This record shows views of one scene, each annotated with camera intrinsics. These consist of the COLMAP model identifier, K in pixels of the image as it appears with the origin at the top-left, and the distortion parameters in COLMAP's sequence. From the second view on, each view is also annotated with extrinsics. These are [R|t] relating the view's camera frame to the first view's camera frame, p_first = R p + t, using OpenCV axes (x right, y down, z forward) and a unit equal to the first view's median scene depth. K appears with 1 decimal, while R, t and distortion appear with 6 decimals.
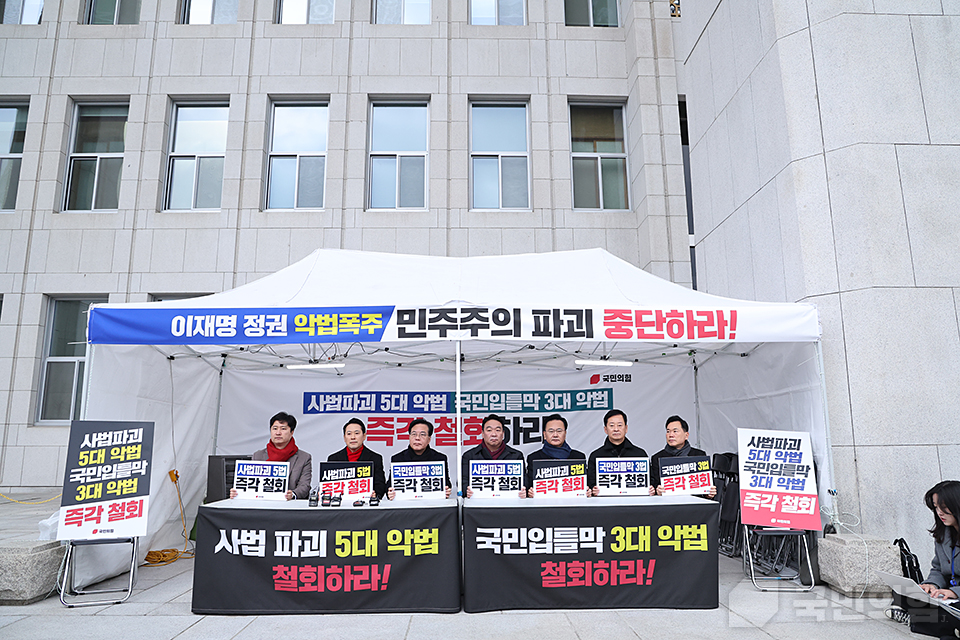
lens RADIAL K [[664.8, 0, 478.5], [0, 664.8, 327.2], [0, 0, 1]] dist [-0.070587, 0.032826]
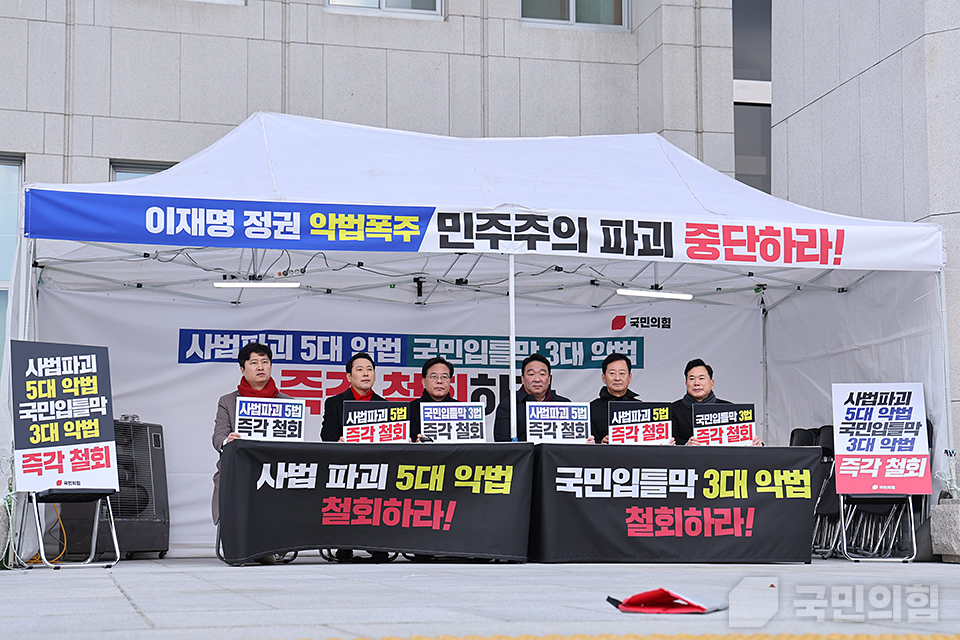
lens RADIAL K [[1689.8, 0, 474.6], [0, 1689.8, 319.2], [0, 0, 1]] dist [0.305227, 0.000000]
pose [[0.978379, 0.031412, 0.204421, -0.488478], [-0.040599, 0.998338, 0.040905, 0.016582], [-0.202796, -0.048320, 0.978028, -0.995332]]
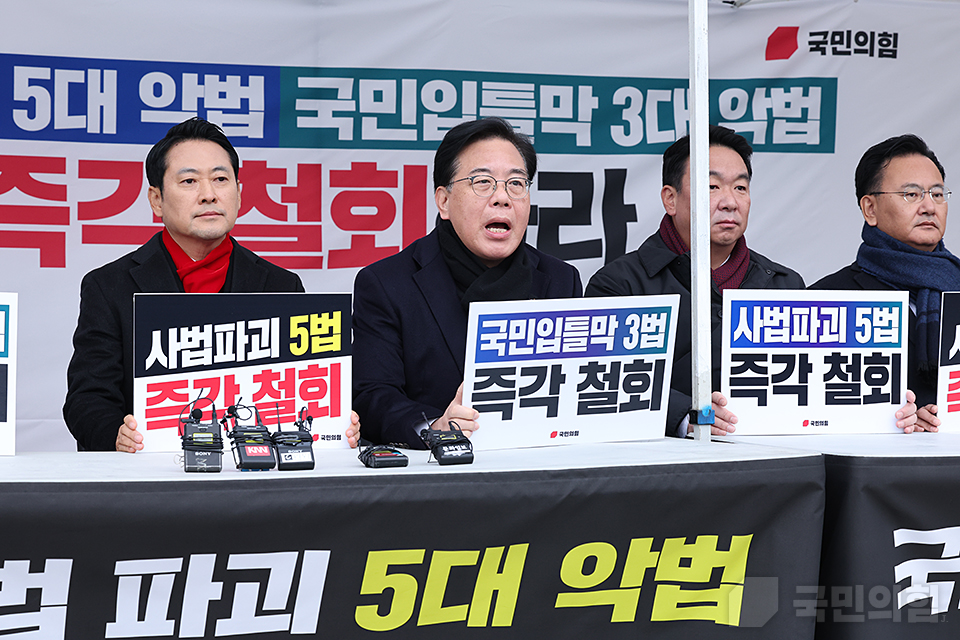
lens RADIAL K [[2192.3, 0, 457.6], [0, 2192.3, 282.8], [0, 0, 1]] dist [-0.156391, 0.000000]
pose [[0.953688, 0.011677, 0.300572, -0.357301], [-0.058376, 0.987433, 0.146863, 0.077549], [-0.295080, -0.157608, 0.942384, 0.233024]]
